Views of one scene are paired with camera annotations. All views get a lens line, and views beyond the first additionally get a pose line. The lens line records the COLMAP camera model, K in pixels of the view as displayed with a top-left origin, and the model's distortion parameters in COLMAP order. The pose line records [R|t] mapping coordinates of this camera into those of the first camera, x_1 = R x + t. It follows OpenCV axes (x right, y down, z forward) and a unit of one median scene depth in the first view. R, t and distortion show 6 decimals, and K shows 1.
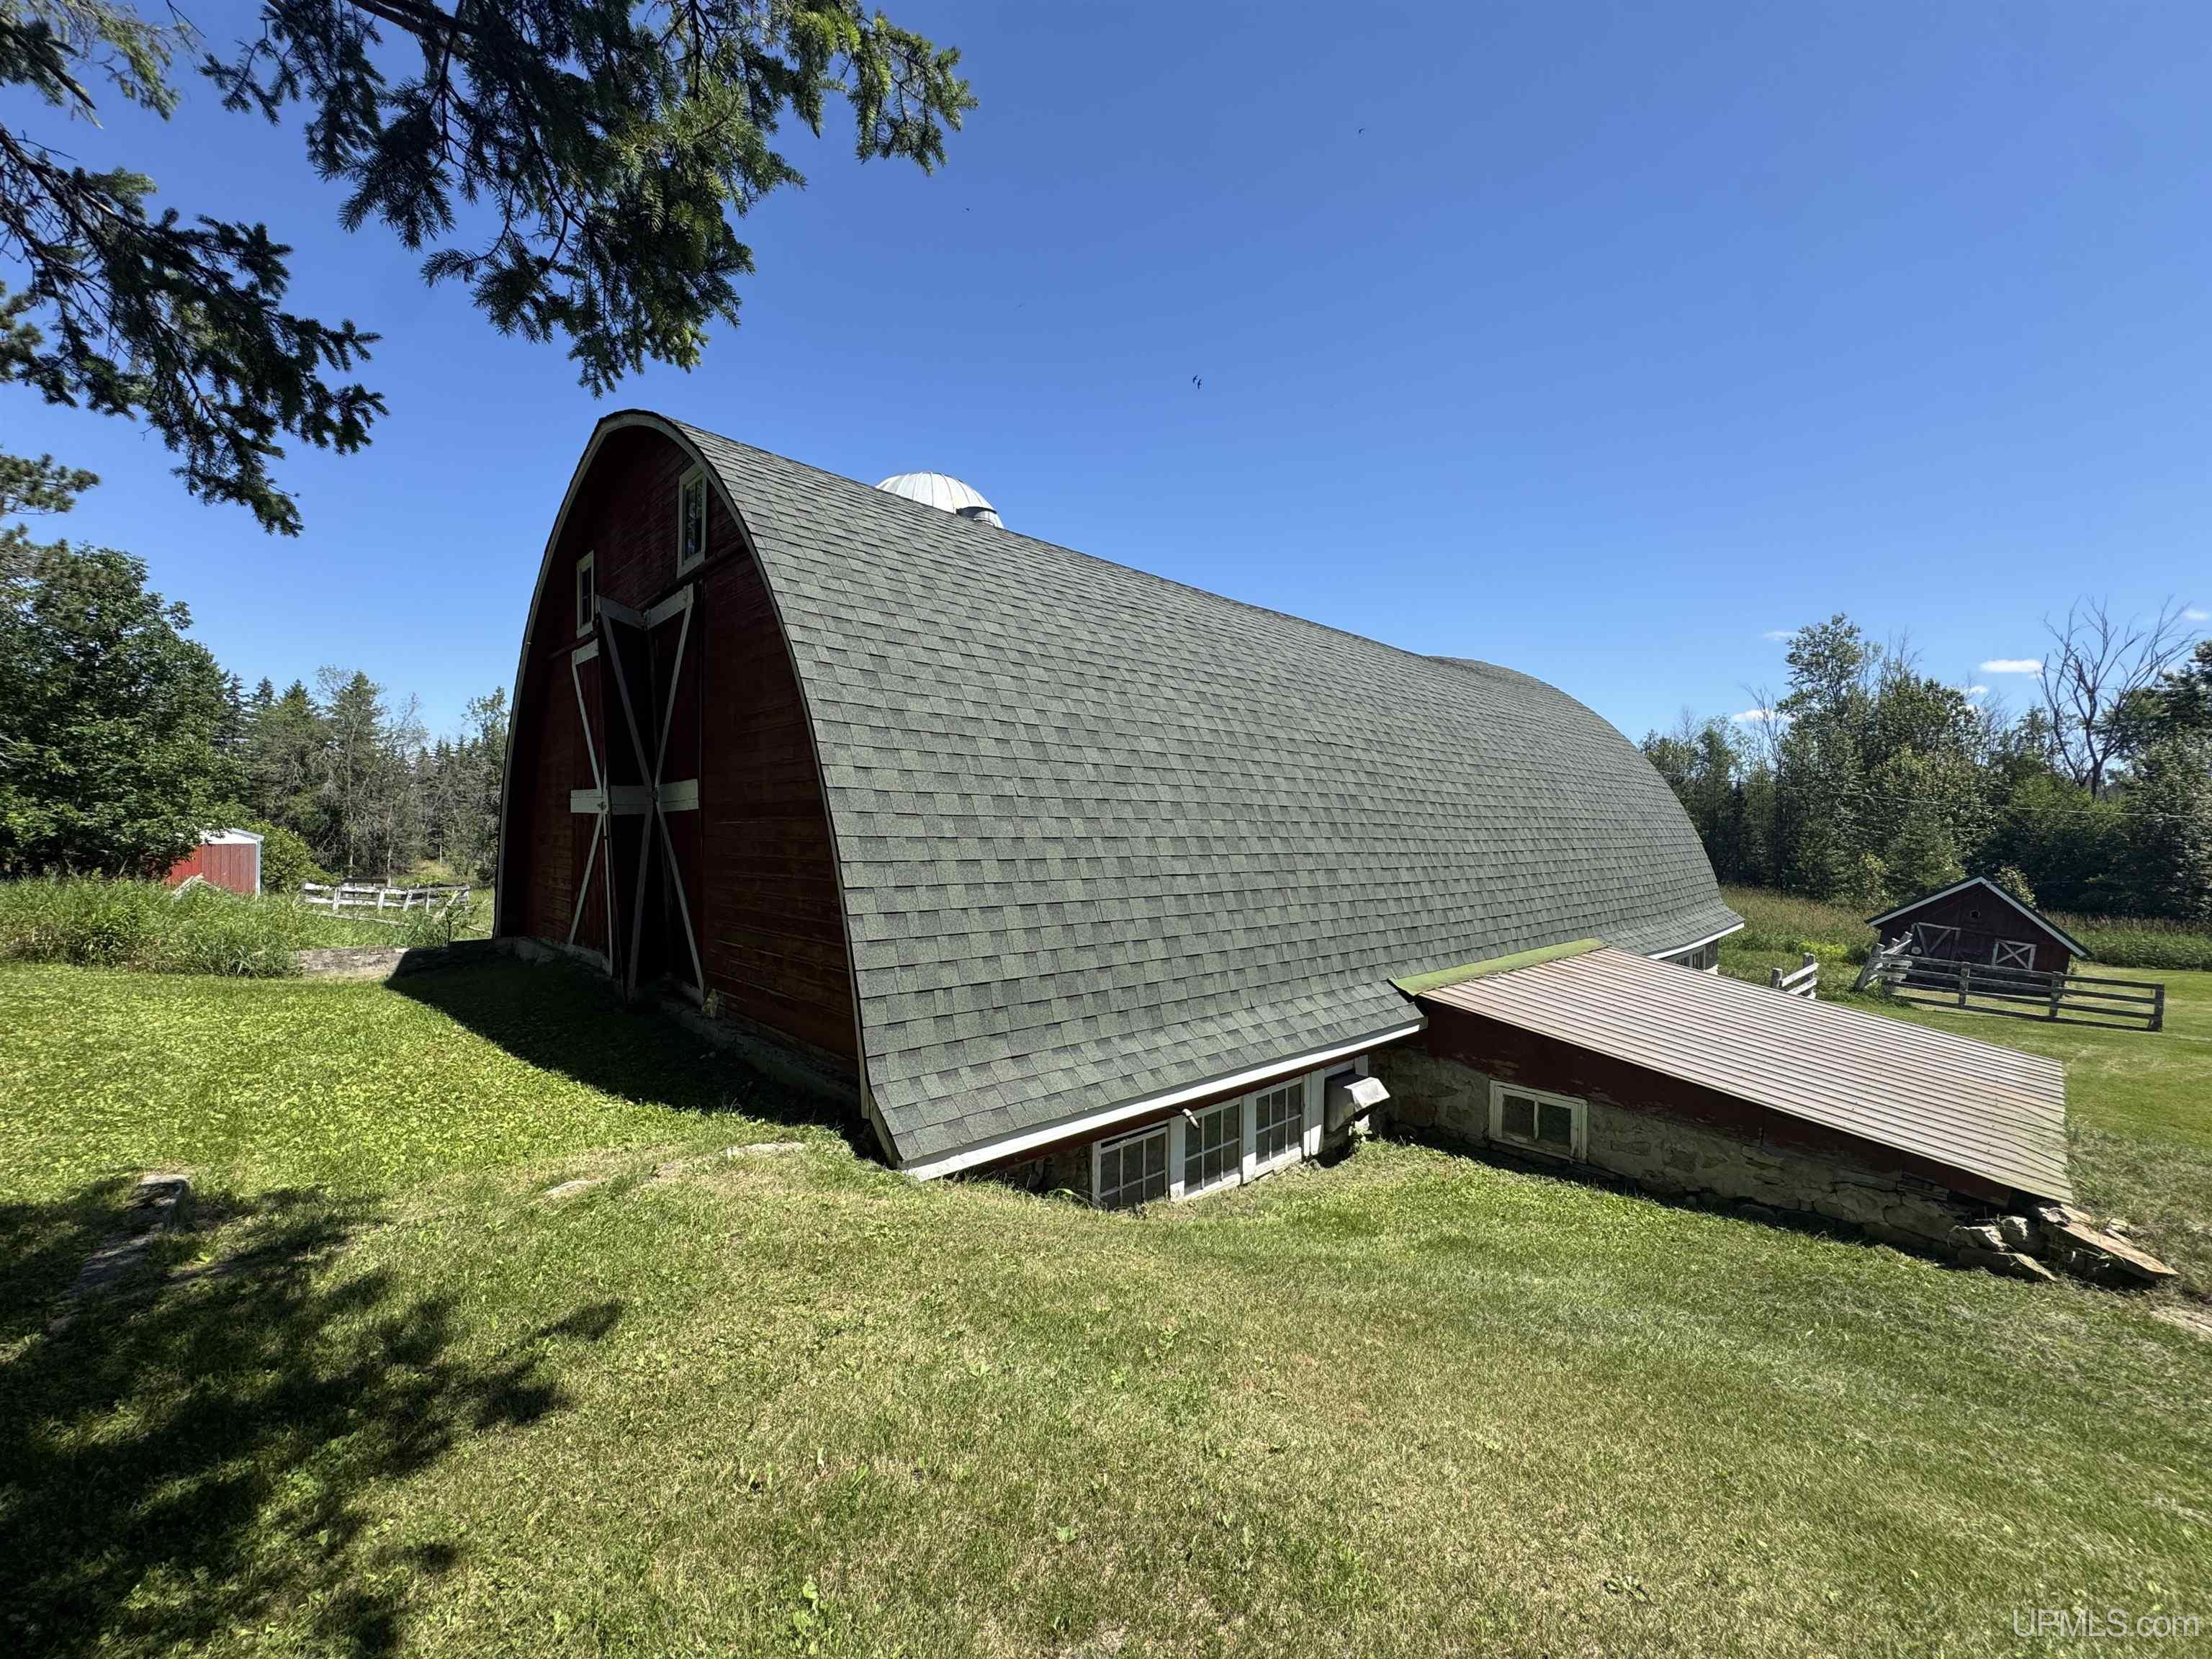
lens RADIAL K [[889.7, 0, 1099.7], [0, 889.7, 827.3], [0, 0, 1]] dist [-0.002388, 0.000021]
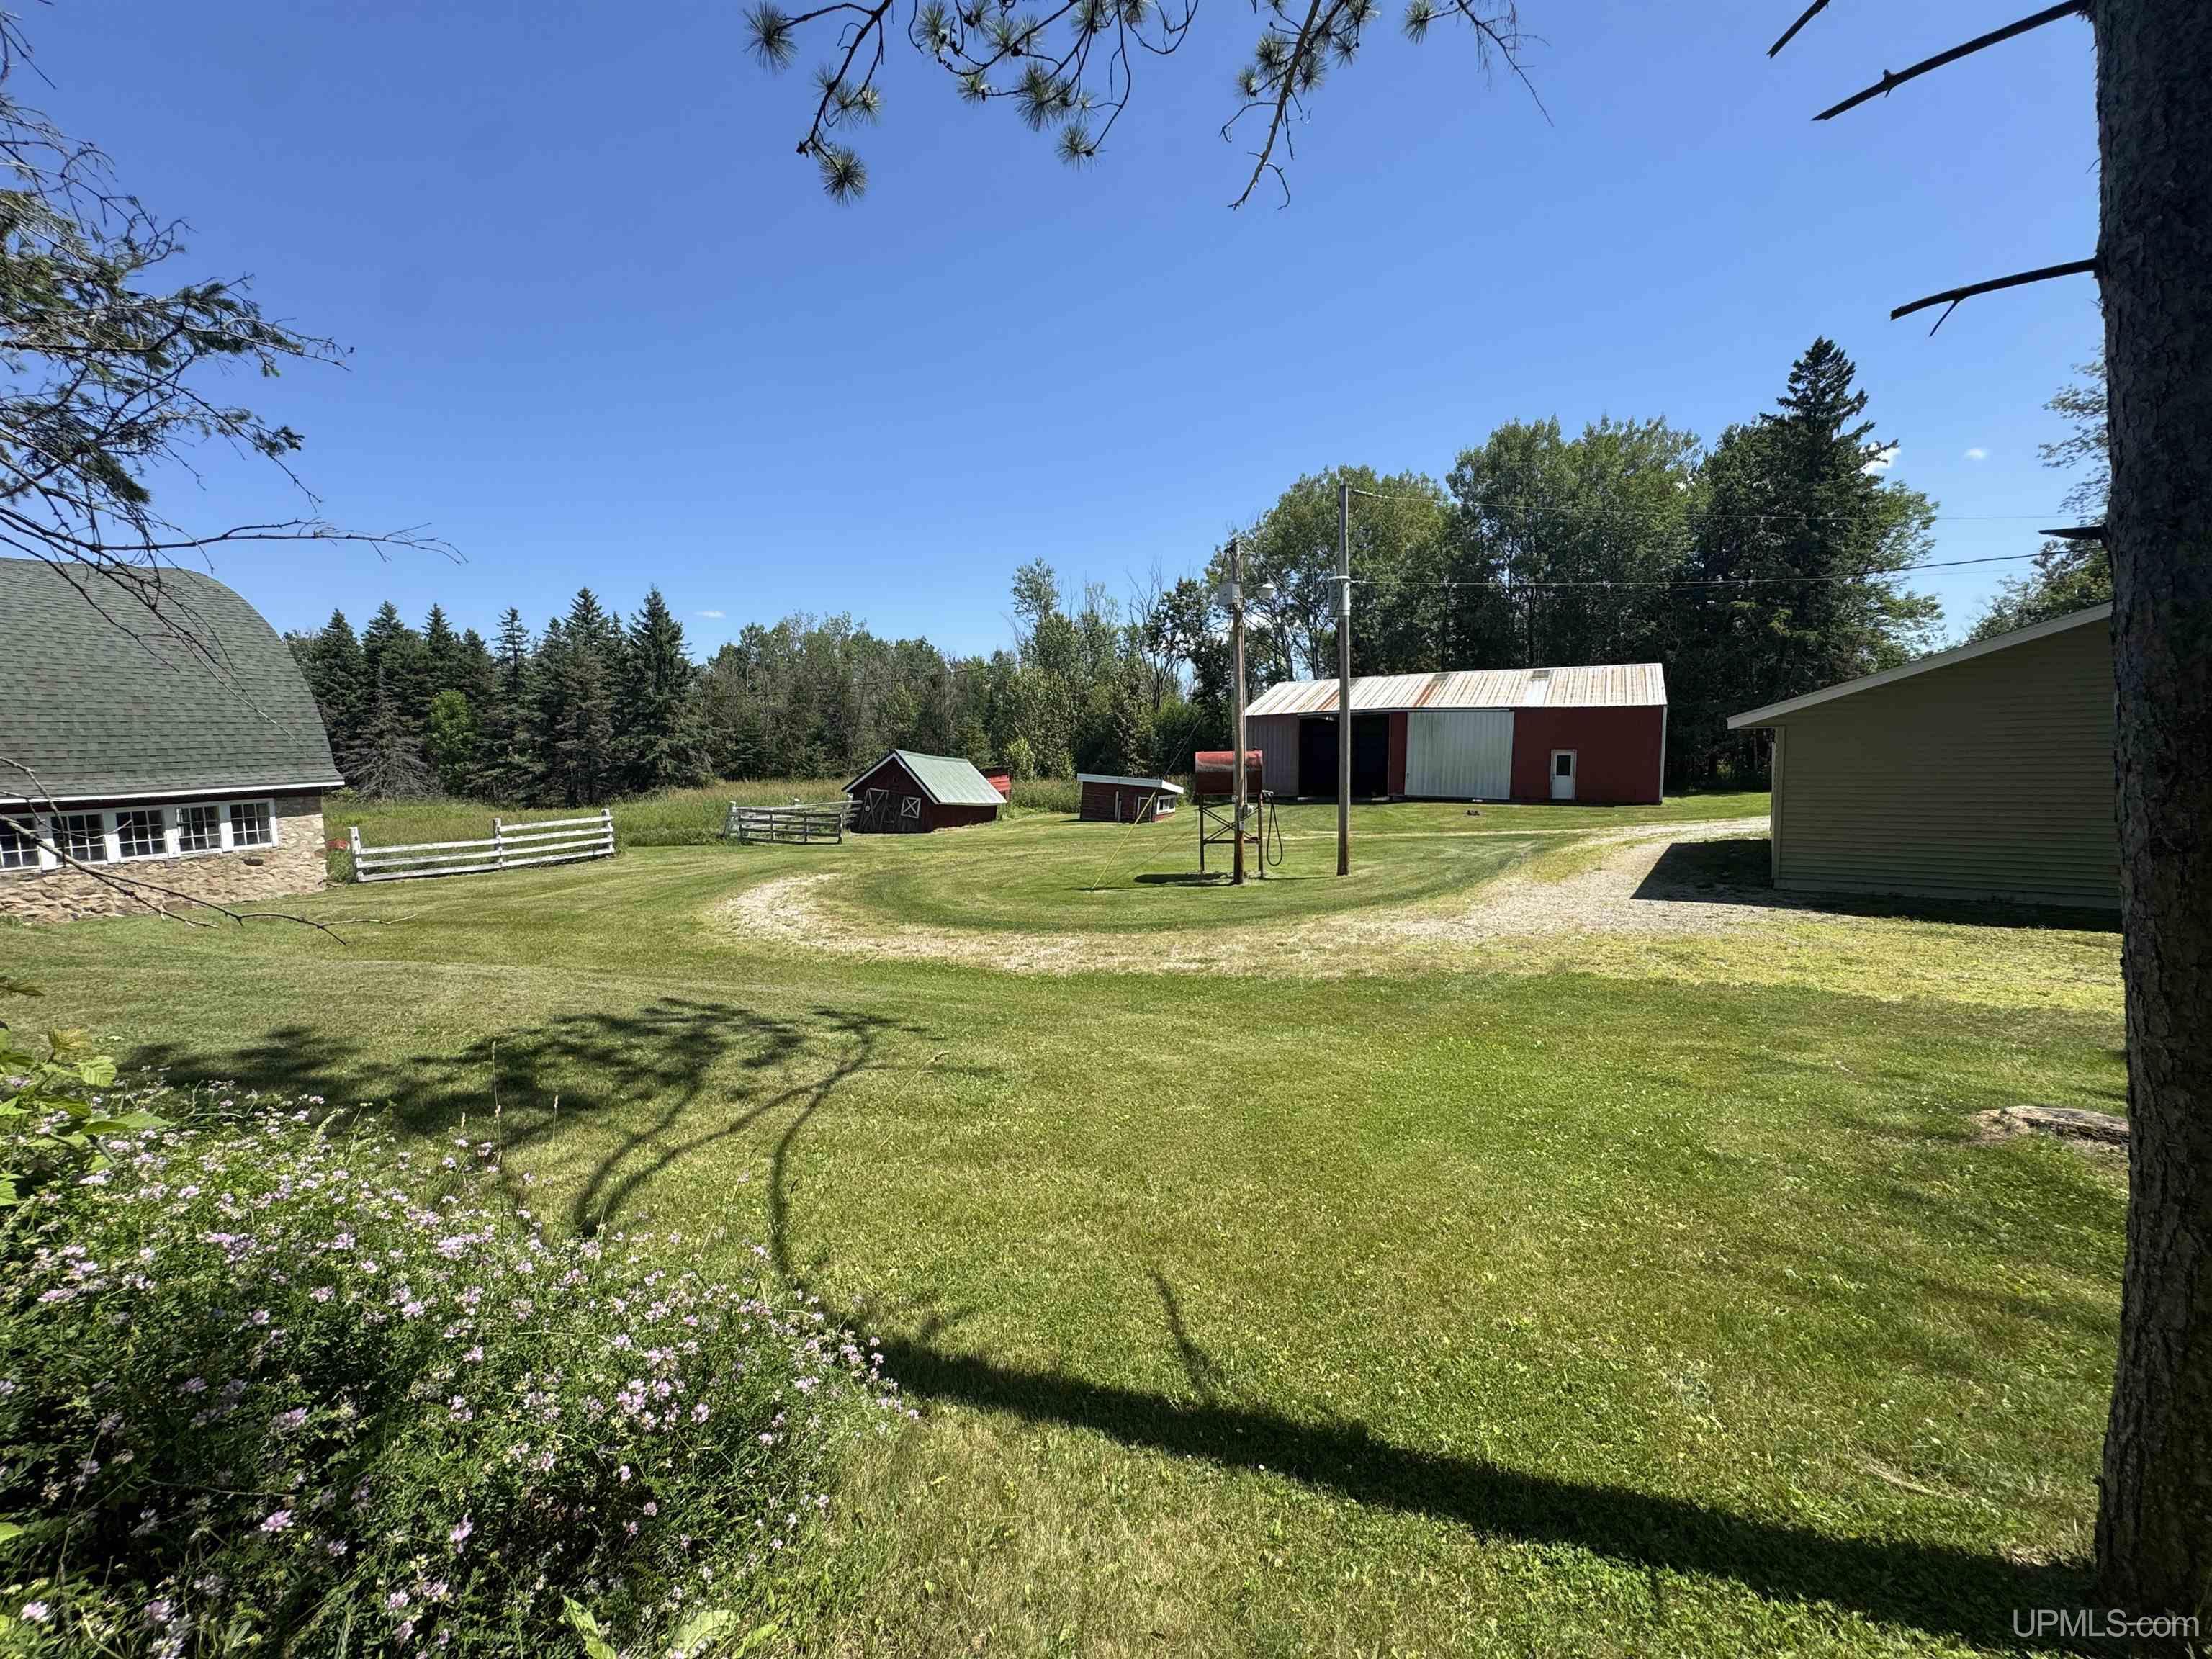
lens RADIAL K [[883.7, 0, 1117.2], [0, 883.7, 831.8], [0, 0, 1]] dist [0.000128, 0.000004]
pose [[0.885796, -0.076977, 0.457646, 0.467558], [0.030786, 0.993722, 0.107558, 0.028152], [-0.463053, -0.081185, 0.882605, -0.307155]]
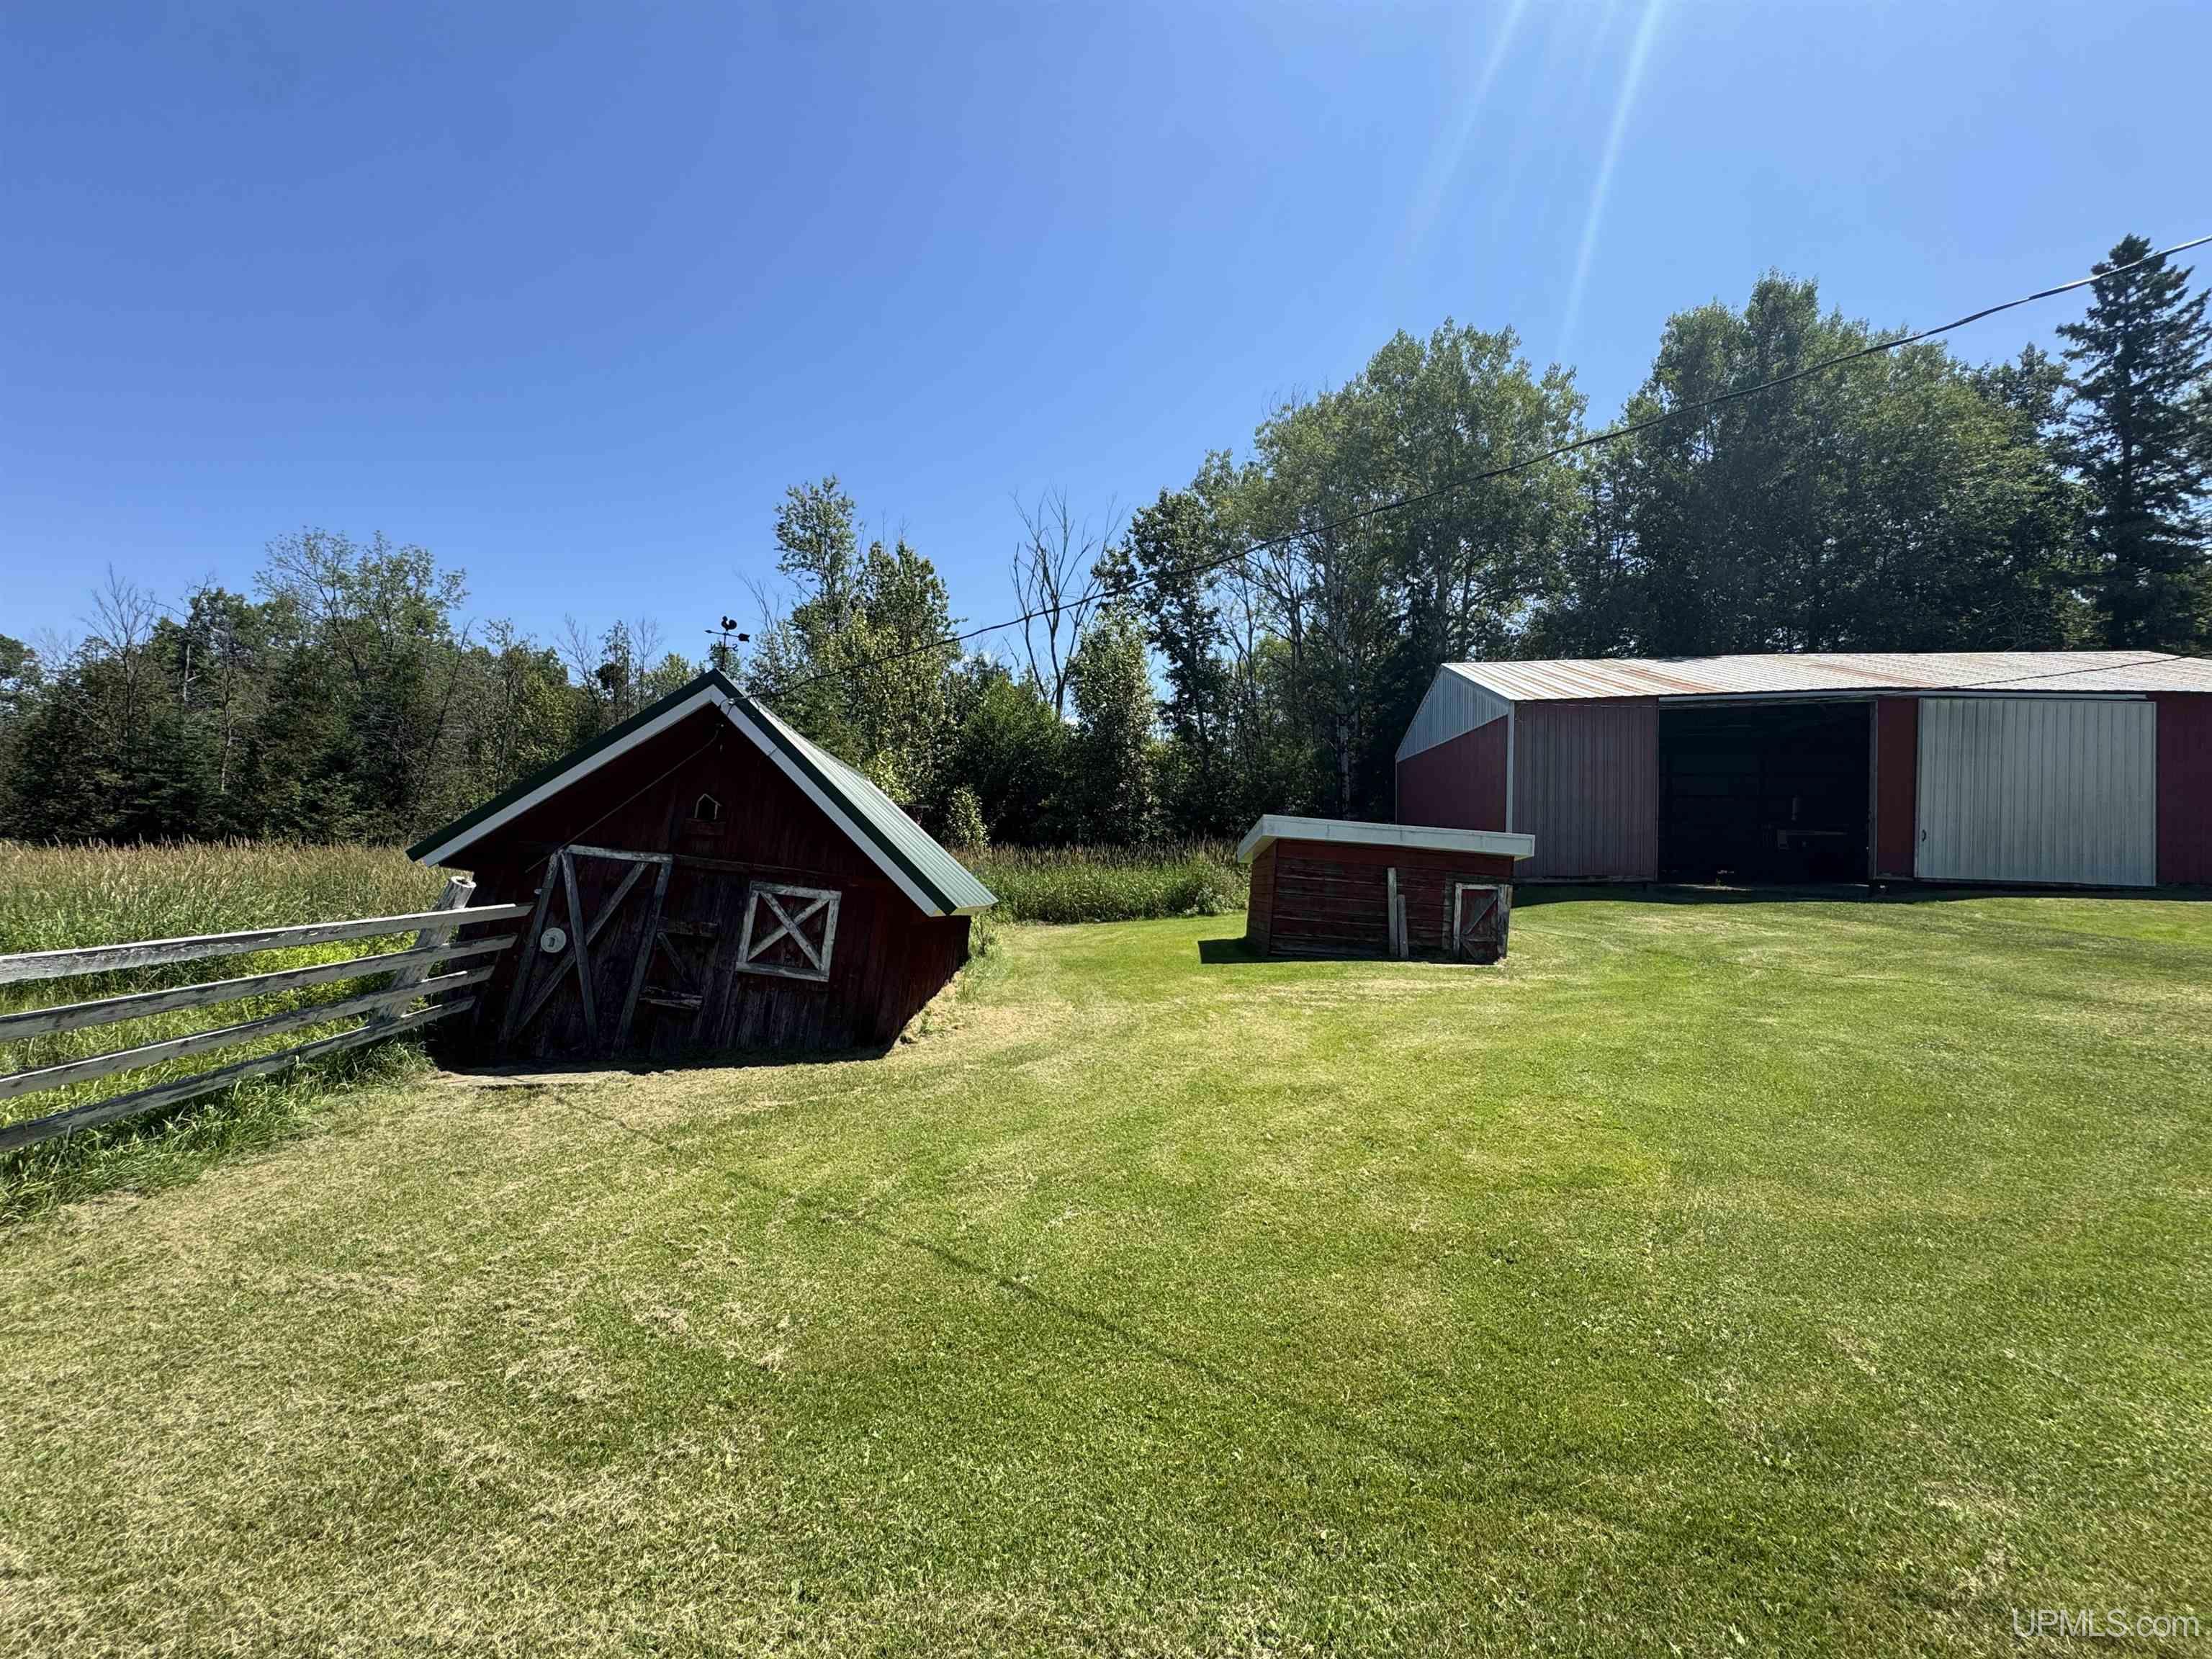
lens RADIAL K [[889.7, 0, 1097.8], [0, 889.7, 825.7], [0, 0, 1]] dist [-0.002388, 0.000021]
pose [[0.656024, -0.007689, 0.754701, 0.606960], [0.005702, 0.999970, 0.005231, 0.074512], [-0.754719, 0.000872, 0.656048, 0.498427]]
